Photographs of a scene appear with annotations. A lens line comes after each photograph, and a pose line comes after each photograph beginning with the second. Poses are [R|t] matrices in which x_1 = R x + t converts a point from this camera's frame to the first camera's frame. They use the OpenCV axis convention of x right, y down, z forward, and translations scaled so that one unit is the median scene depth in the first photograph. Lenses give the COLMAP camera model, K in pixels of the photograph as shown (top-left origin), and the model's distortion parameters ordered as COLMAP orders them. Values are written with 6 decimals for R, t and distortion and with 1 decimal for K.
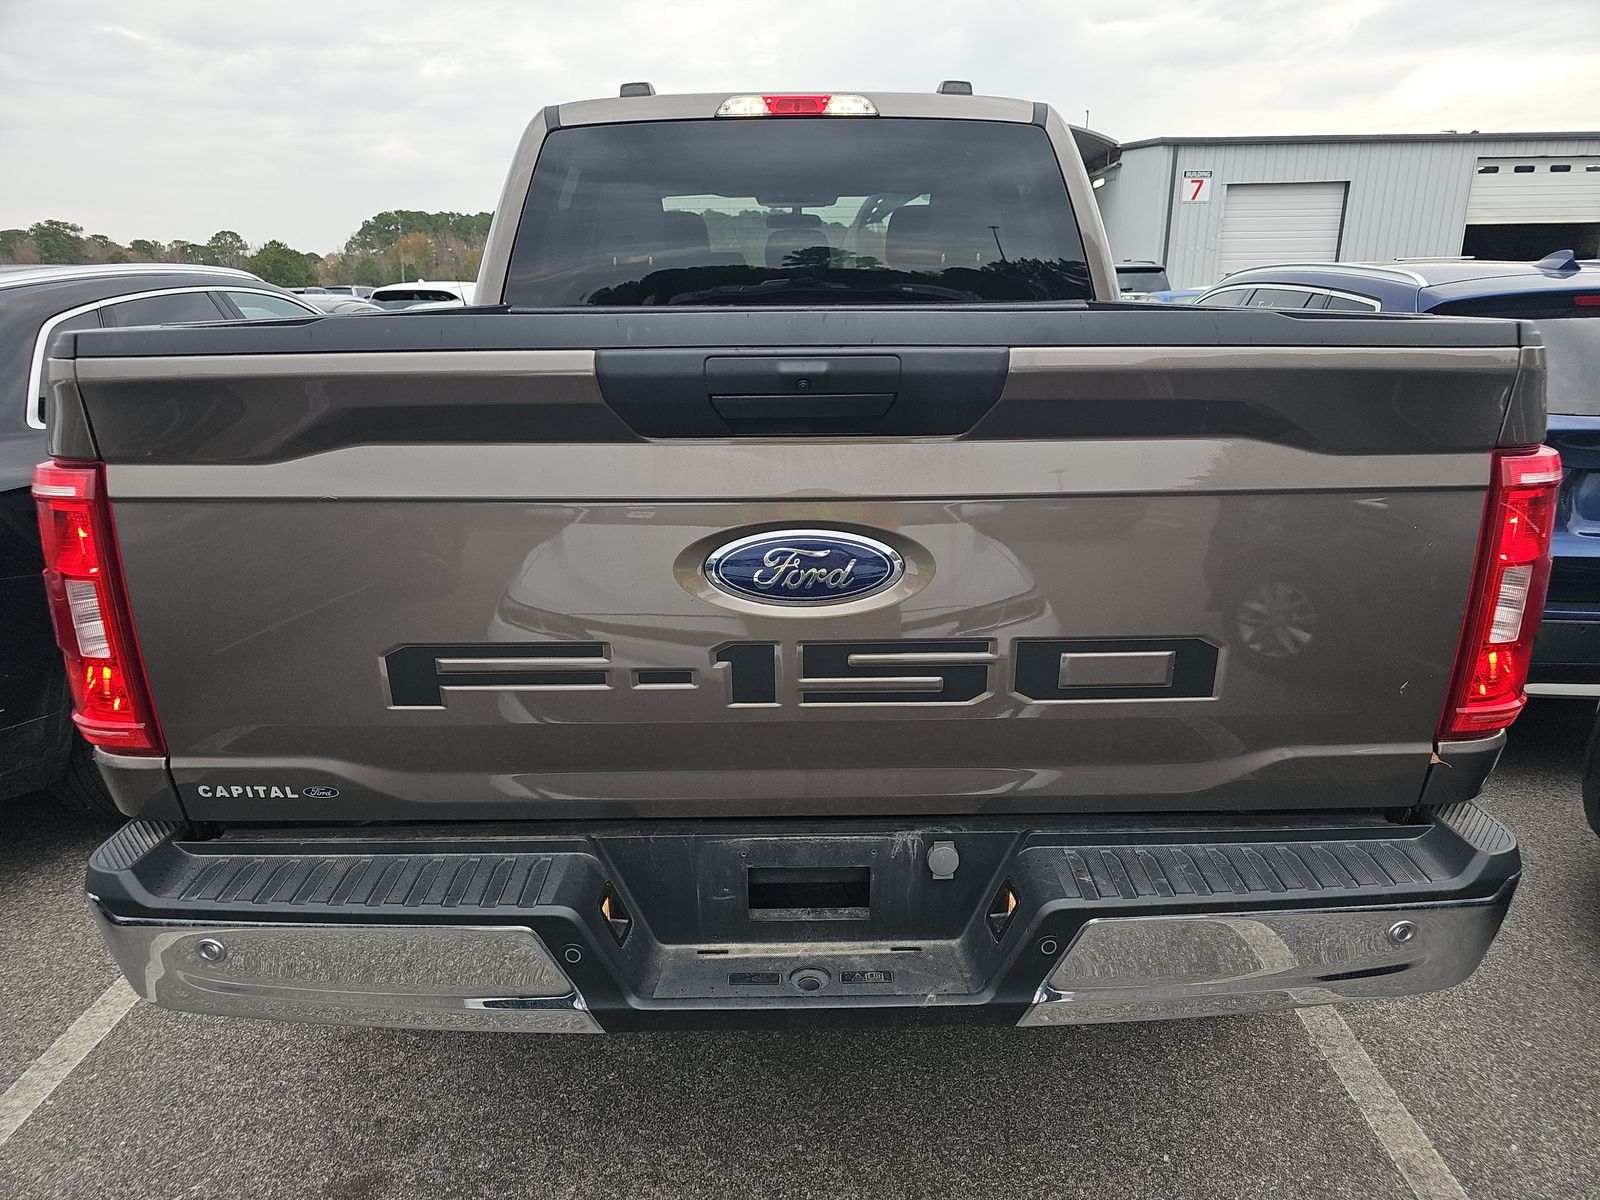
lens RADIAL K [[1072.1, 0, 806.1], [0, 1072.1, 614.1], [0, 0, 1]] dist [0.005800, -0.000532]
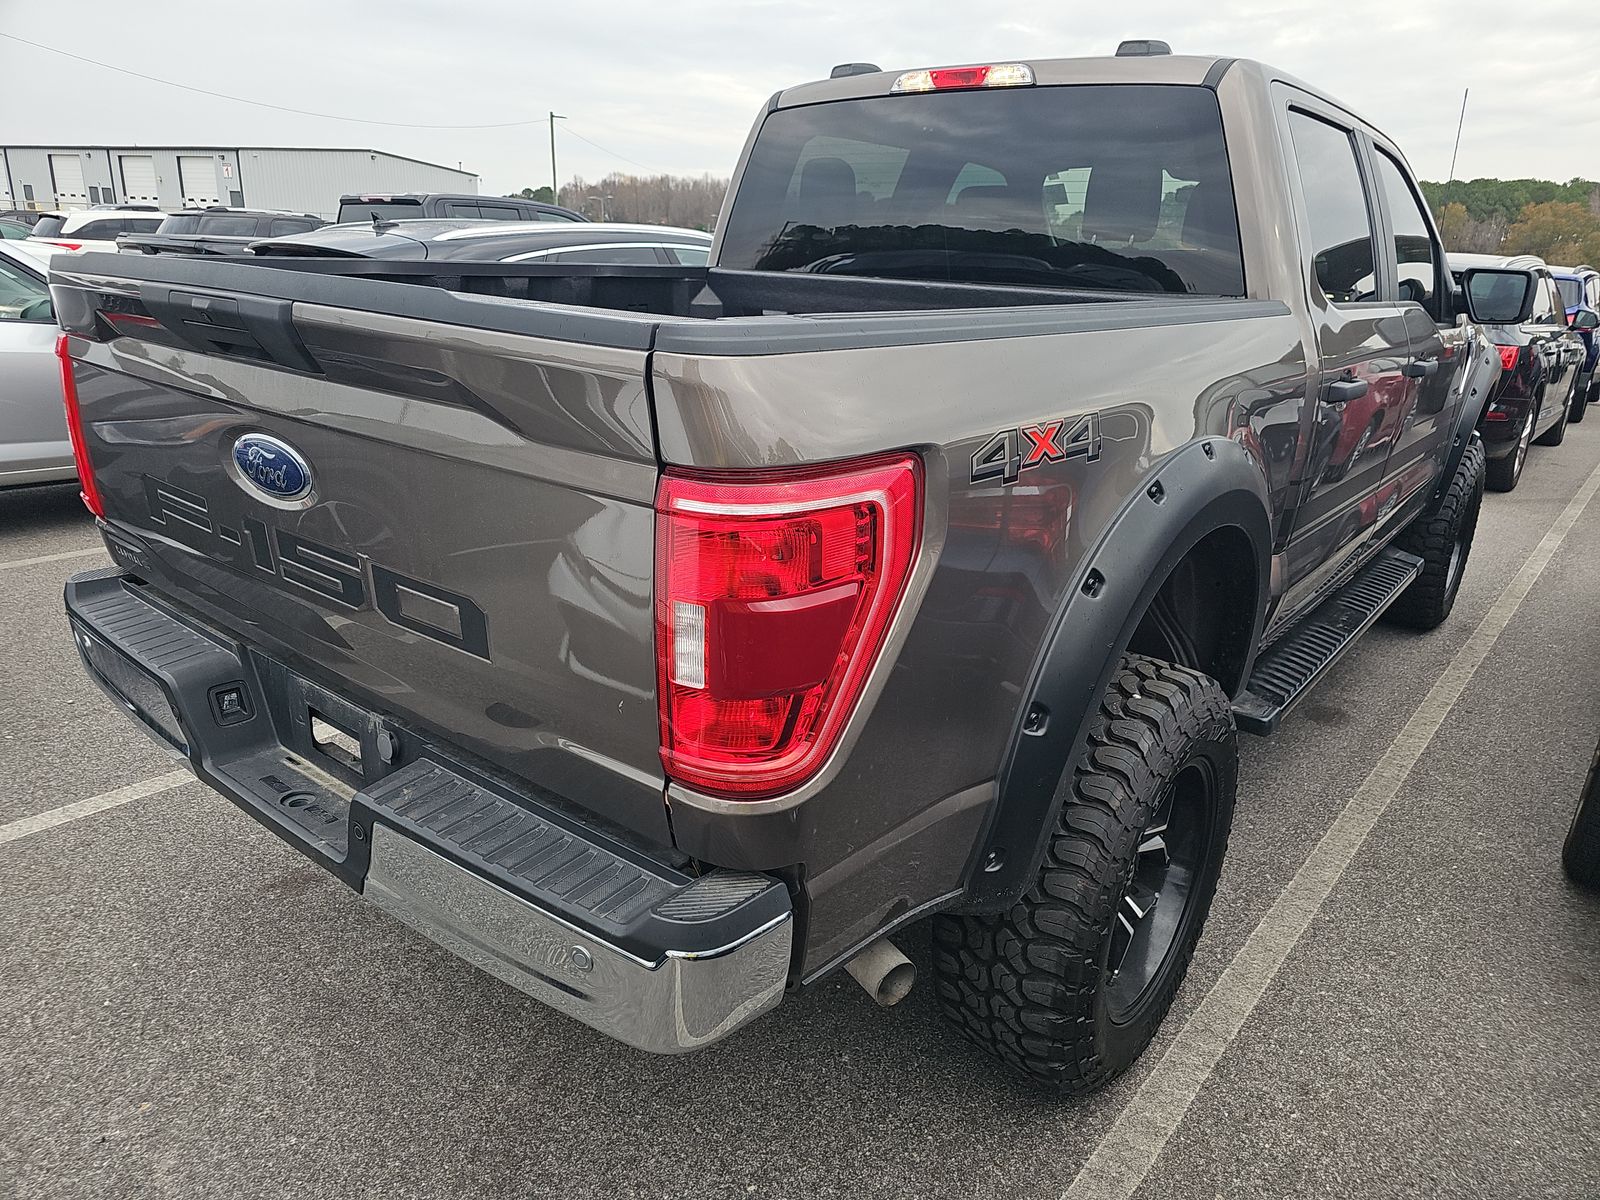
lens RADIAL K [[1065.8, 0, 800.0], [0, 1065.8, 600.0], [0, 0, 1]] dist [0.001398, 0.000240]
pose [[0.772110, 0.235418, -0.590275, 0.558913], [-0.228581, 0.969567, 0.087696, -0.063311], [0.592956, 0.067215, 0.802425, 0.162475]]
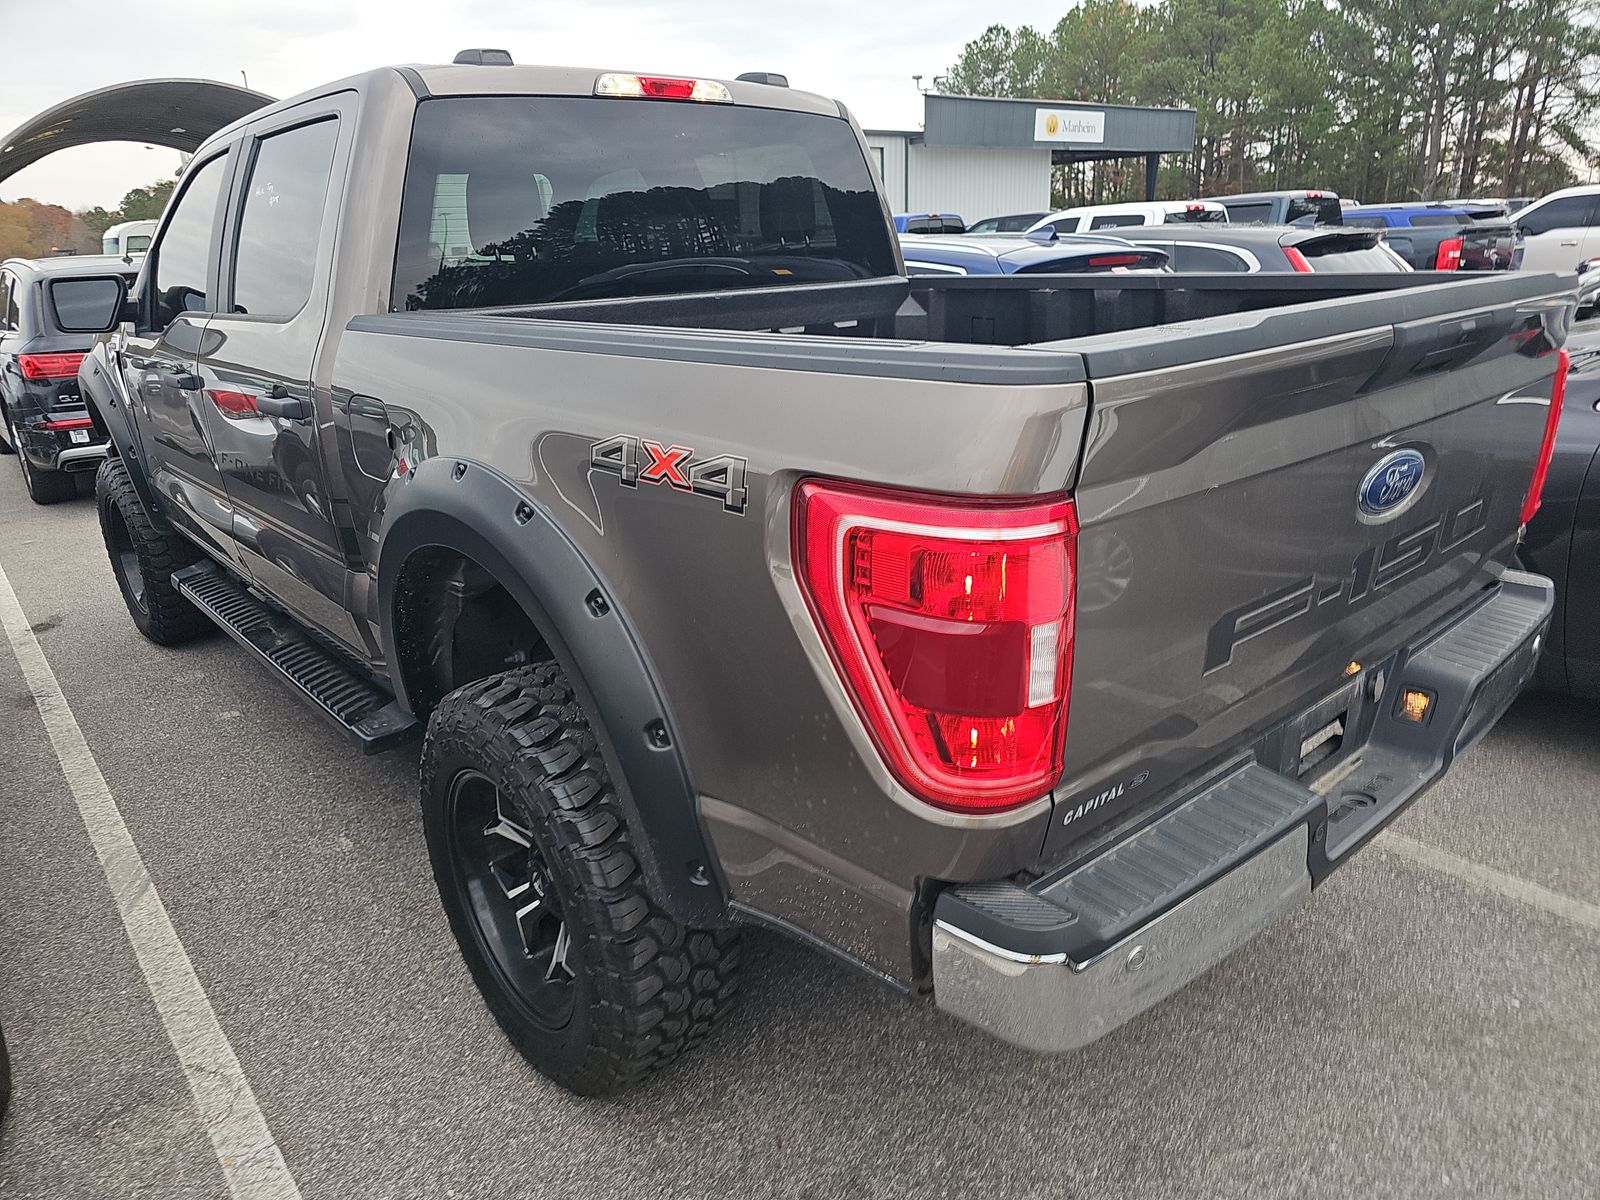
lens RADIAL K [[1072.1, 0, 806.1], [0, 1072.1, 614.1], [0, 0, 1]] dist [0.005800, -0.000532]
pose [[0.759534, -0.233614, 0.607068, -0.609994], [0.222259, 0.970317, 0.095321, -0.073610], [-0.611317, 0.062527, 0.788912, 0.179277]]
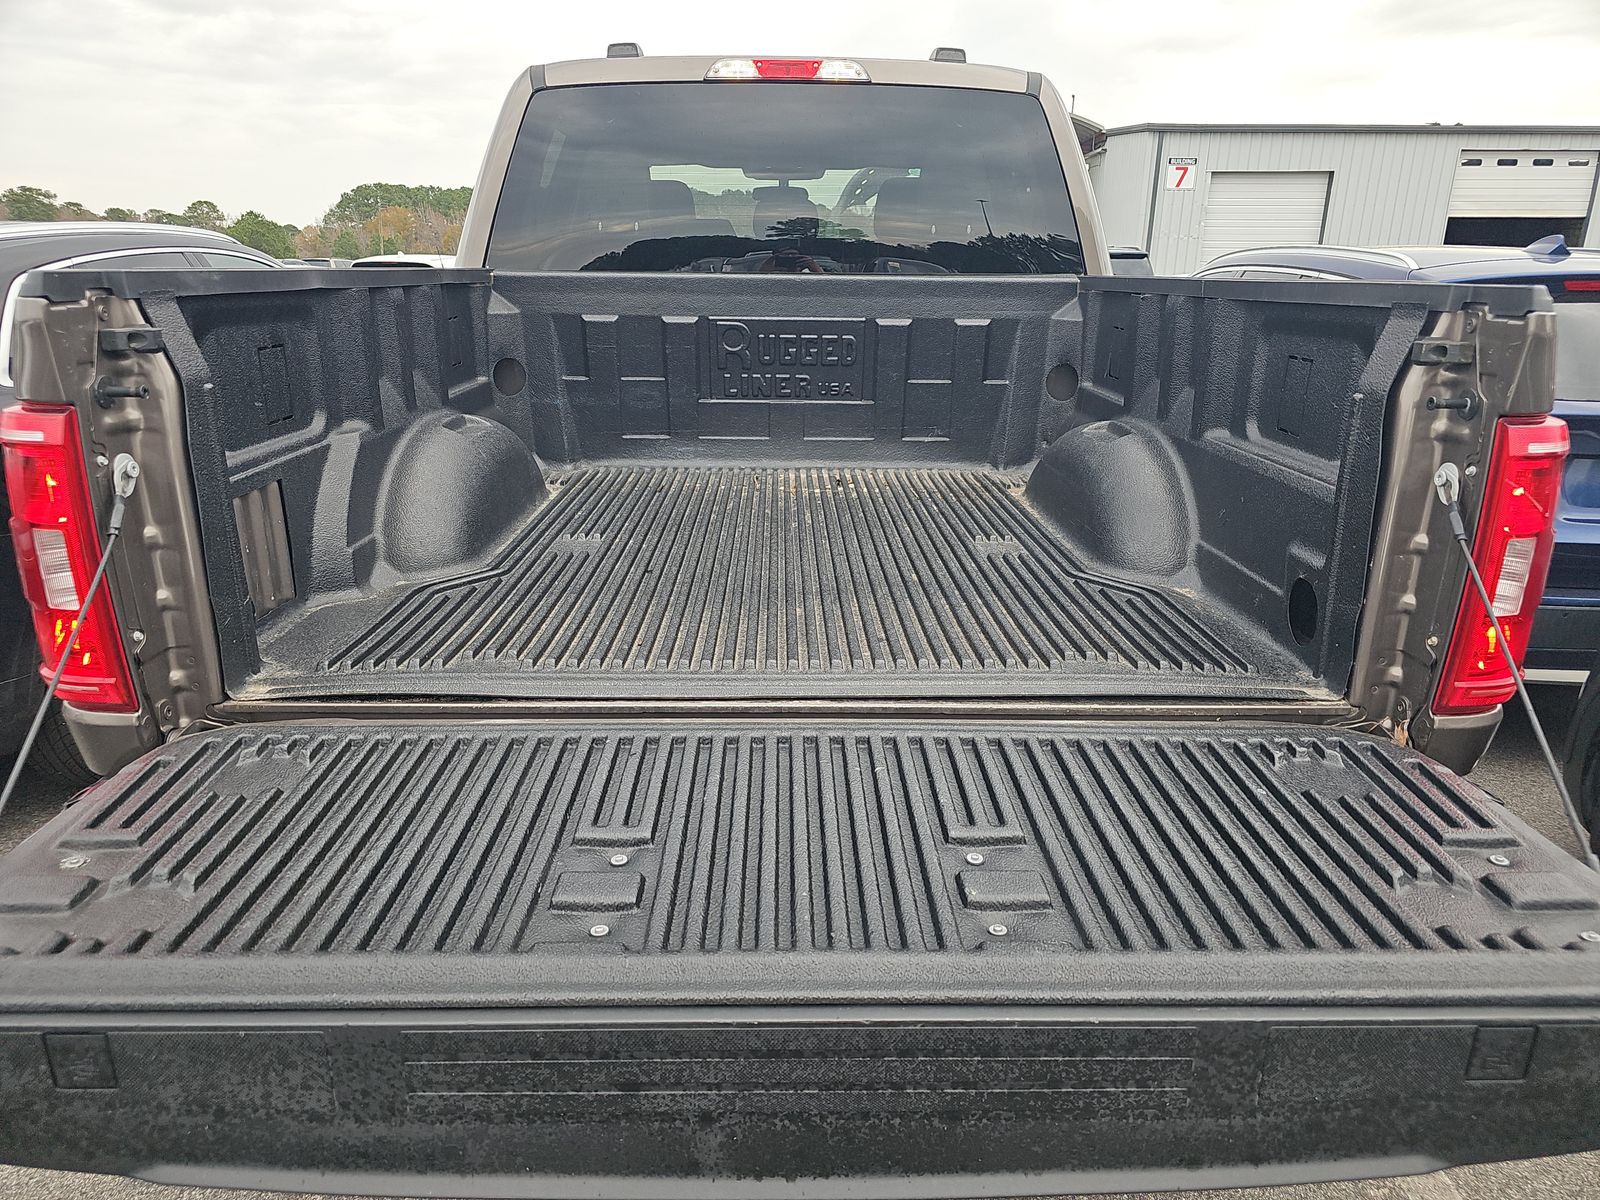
lens RADIAL K [[1063.4, 0, 791.5], [0, 1063.4, 622.0], [0, 0, 1]] dist [0.003746, 0.001360]
pose [[0.999847, 0.013595, 0.010987, -0.008735], [-0.013794, 0.999738, 0.018255, 0.013090], [-0.010736, -0.018404, 0.999773, 0.017324]]
